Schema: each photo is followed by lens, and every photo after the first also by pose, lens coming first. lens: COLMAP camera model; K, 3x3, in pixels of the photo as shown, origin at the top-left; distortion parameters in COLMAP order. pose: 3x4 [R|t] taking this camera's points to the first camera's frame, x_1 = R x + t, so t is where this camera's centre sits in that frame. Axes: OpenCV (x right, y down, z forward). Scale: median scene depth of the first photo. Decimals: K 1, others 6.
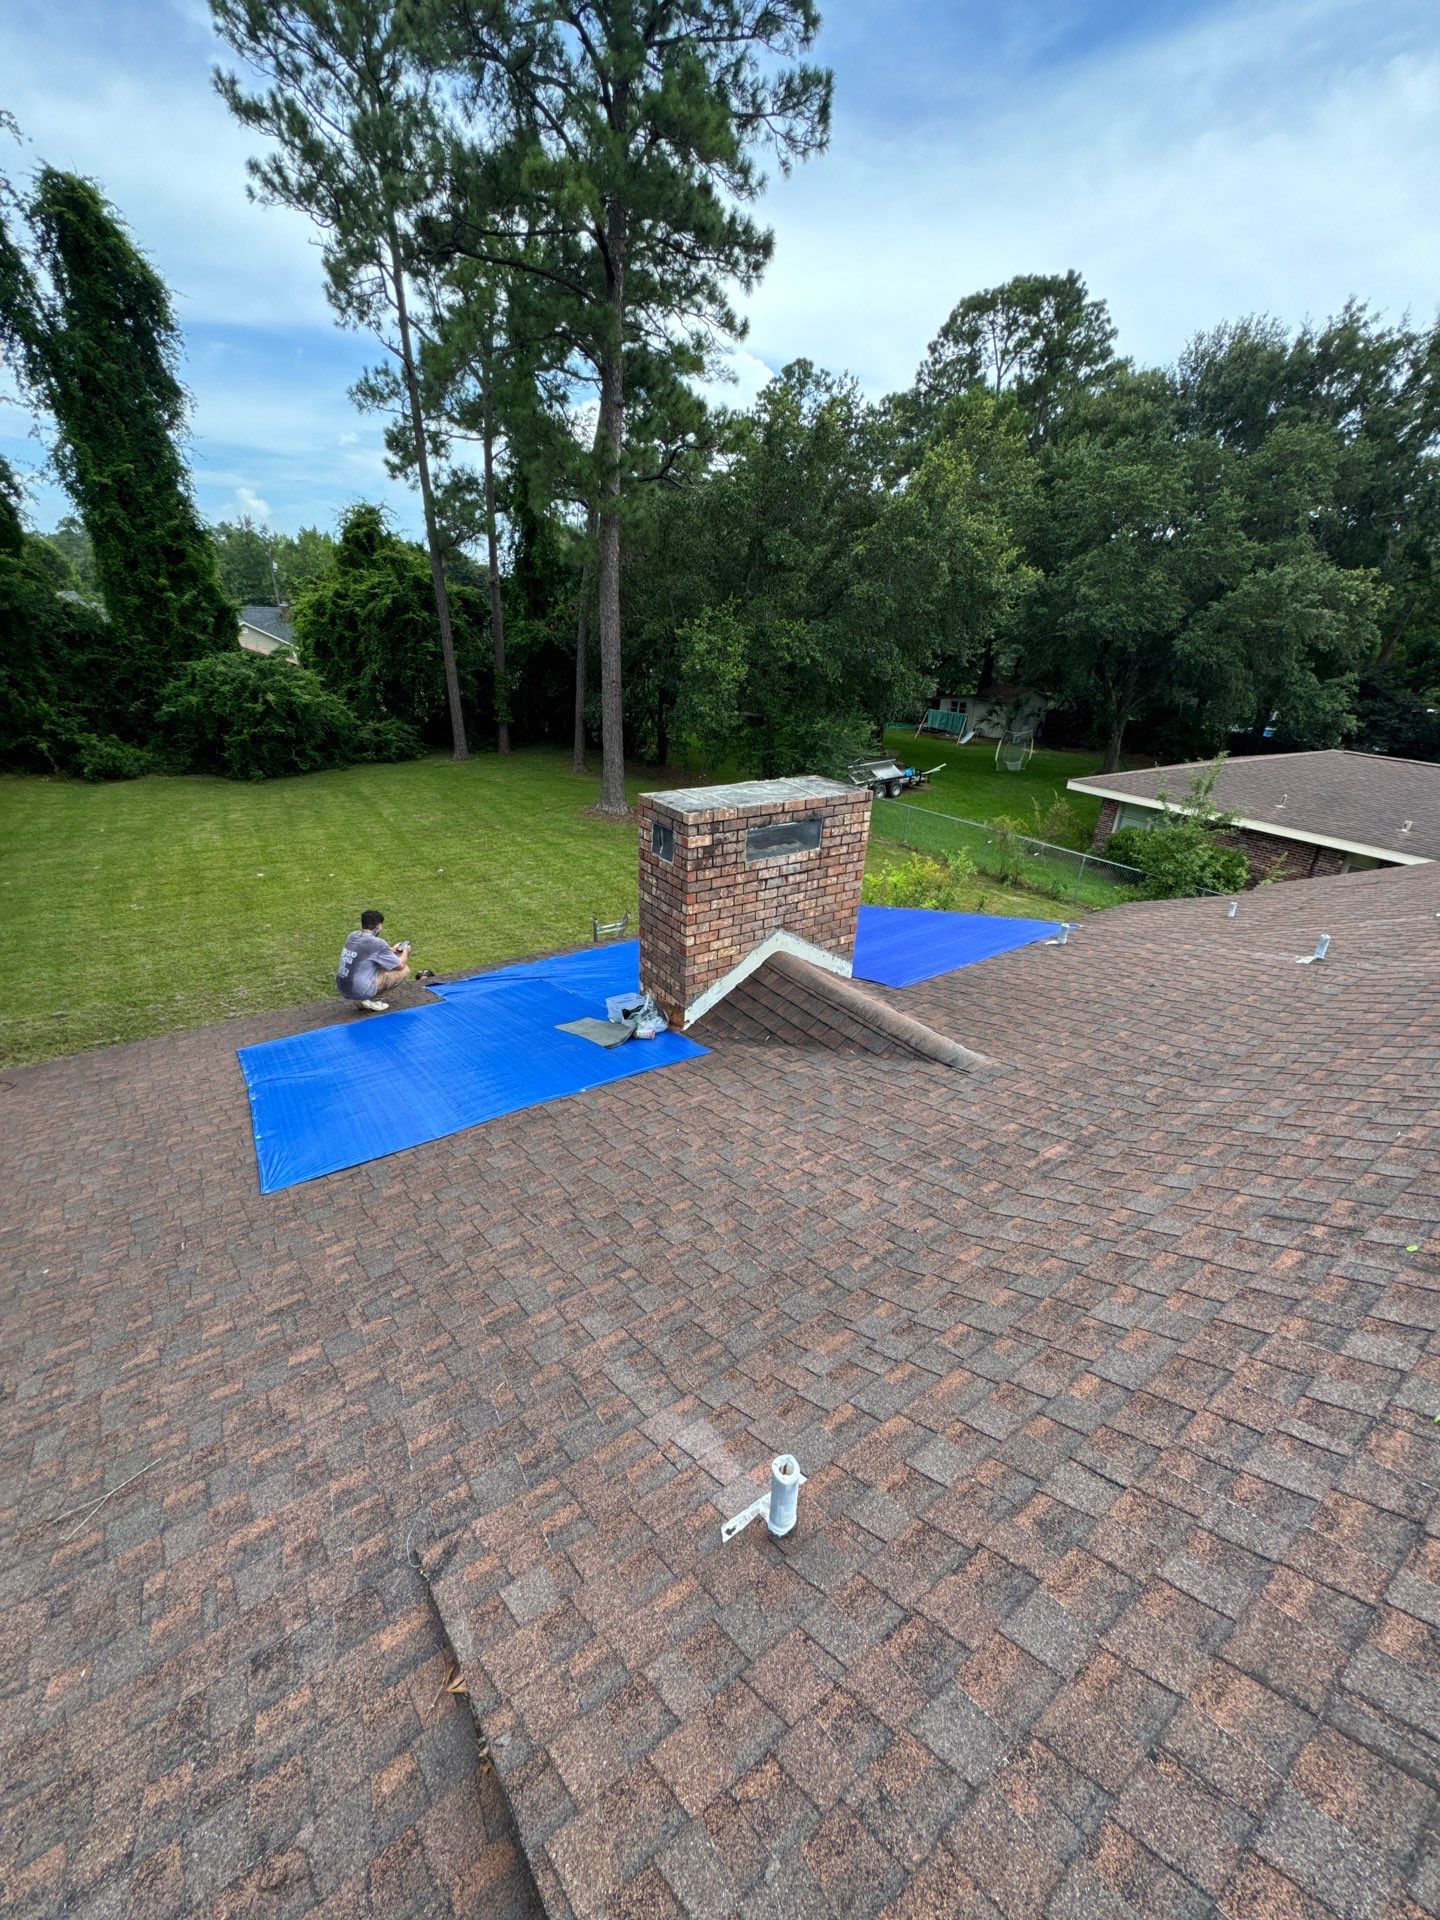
lens RADIAL K [[770.5, 0, 705.9], [0, 770.5, 968.2], [0, 0, 1]] dist [-0.008509, 0.001286]
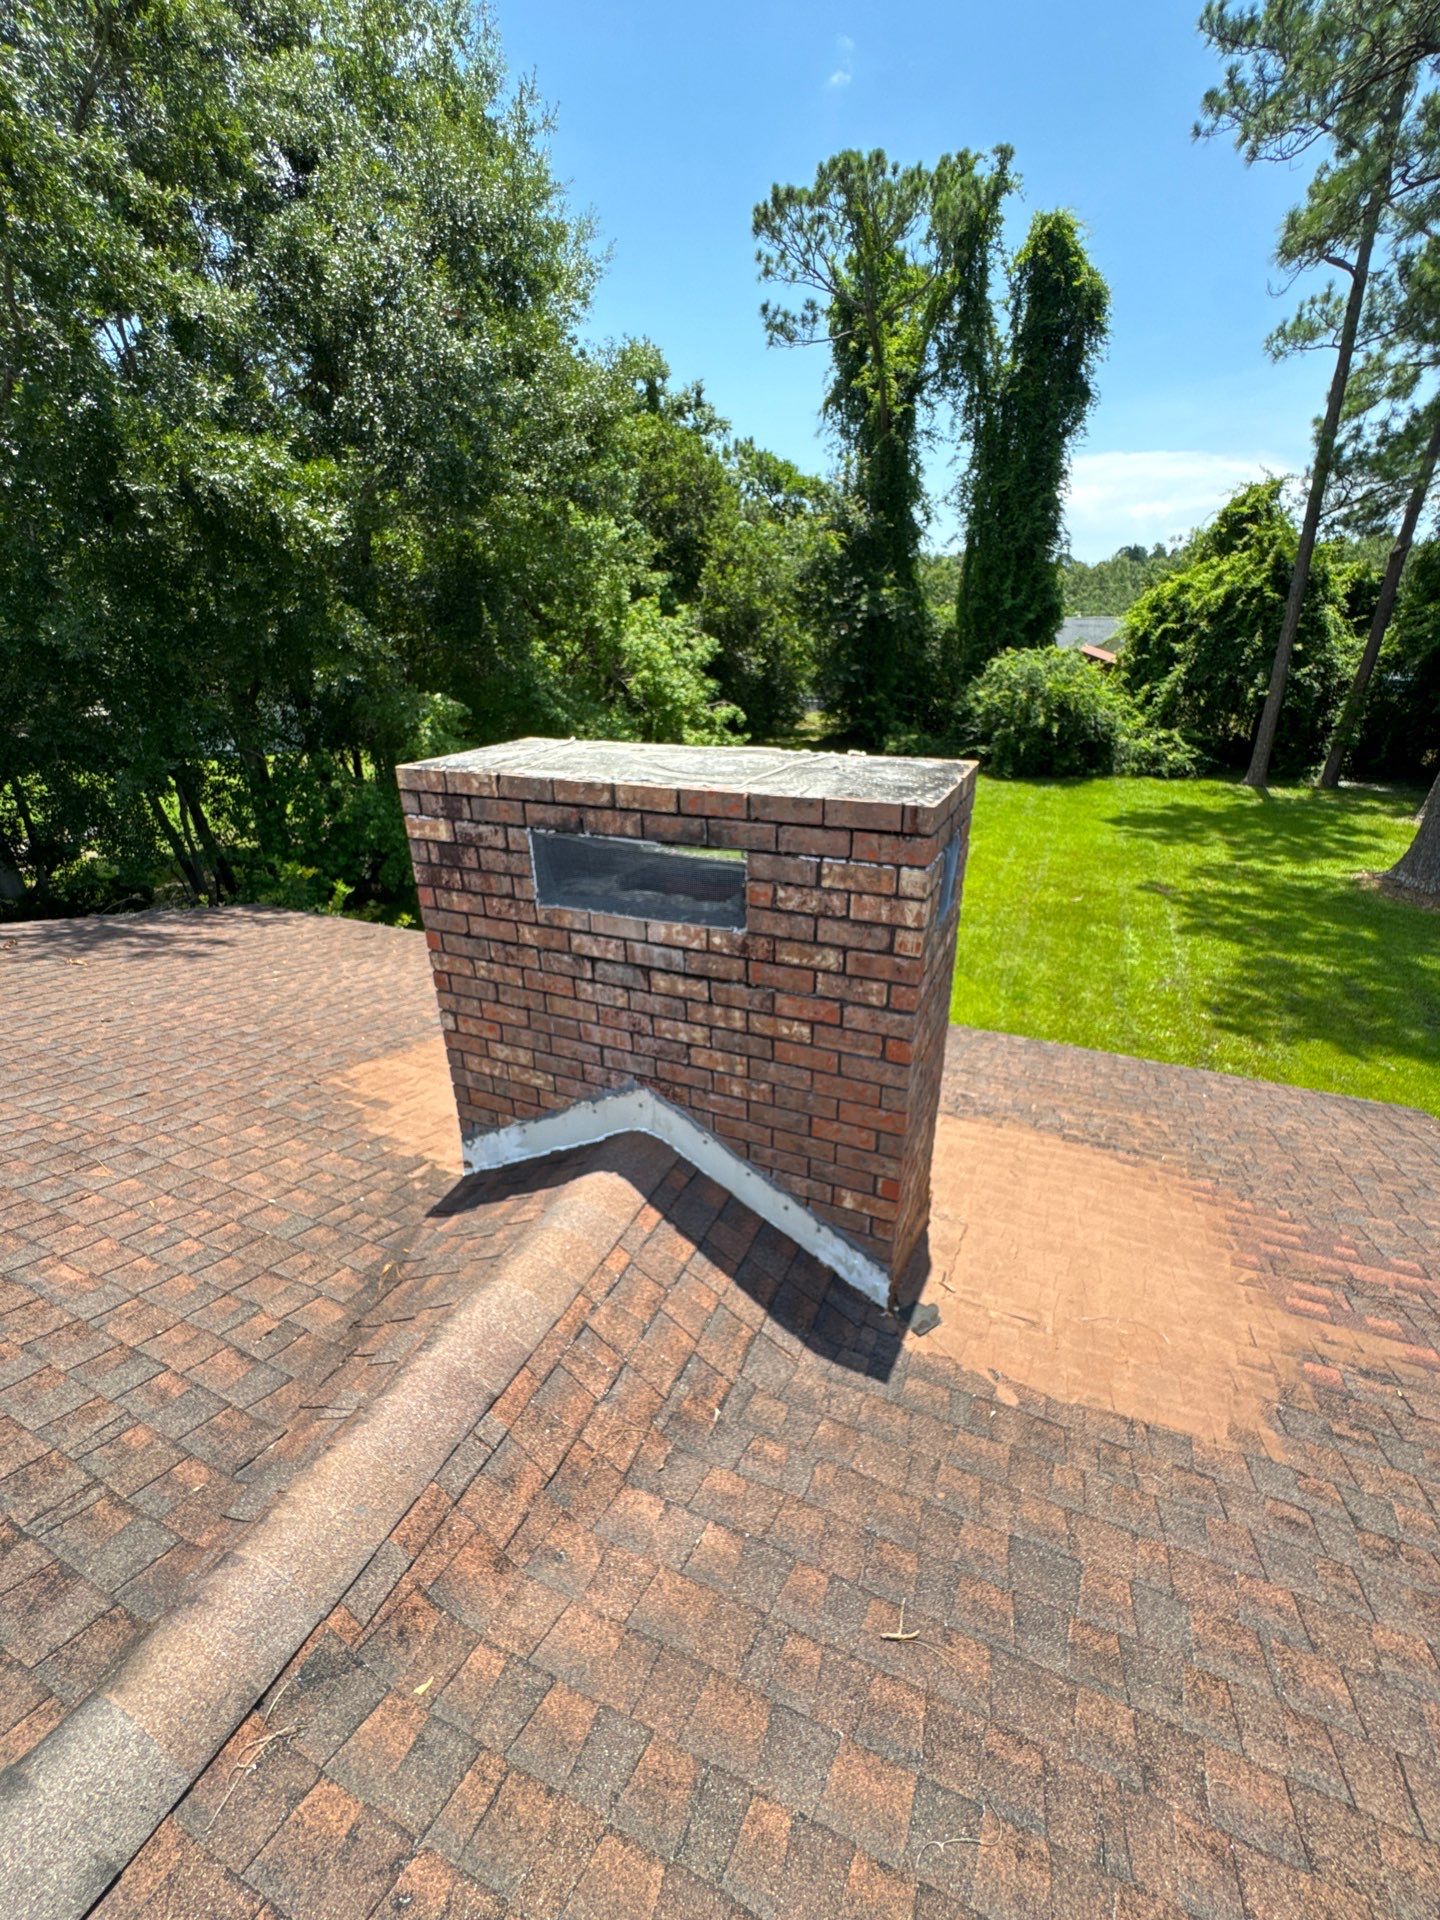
lens RADIAL K [[765.1, 0, 725.5], [0, 765.1, 968.2], [0, 0, 1]] dist [-0.008496, -0.000072]
pose [[0.520683, 0.310628, -0.795236, 0.099029], [-0.327216, 0.932941, 0.150172, -0.043081], [0.788555, 0.182022, 0.587408, 0.176092]]
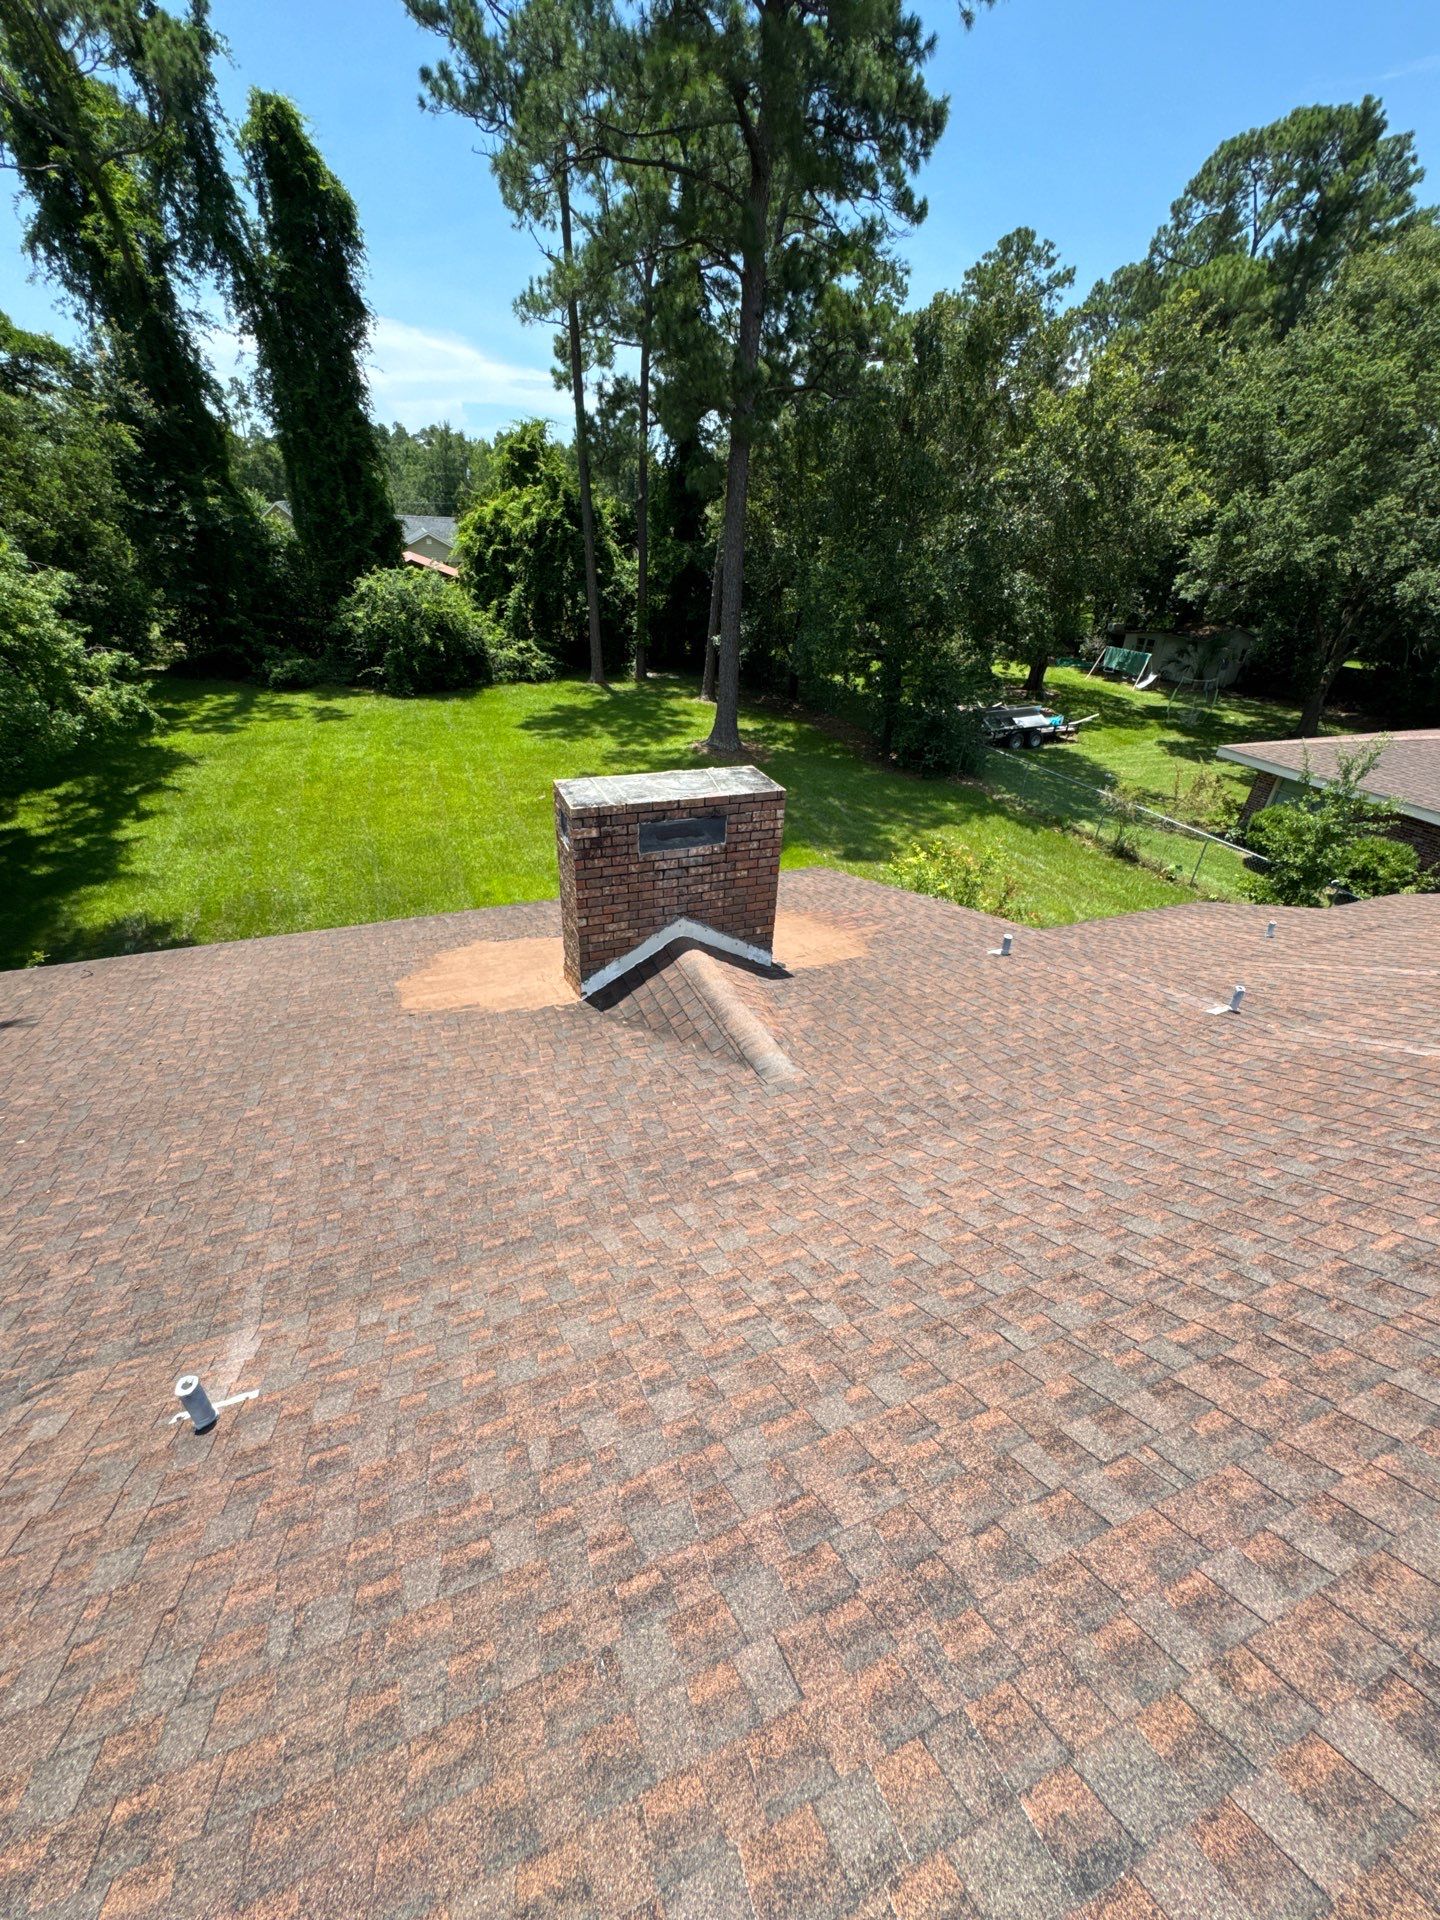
lens RADIAL K [[770.5, 0, 705.9], [0, 770.5, 968.2], [0, 0, 1]] dist [-0.008509, 0.001286]
pose [[0.974800, 0.118637, -0.188917, 0.076166], [-0.099680, 0.989260, 0.106901, -0.021937], [0.199570, -0.085376, 0.976157, -0.006871]]
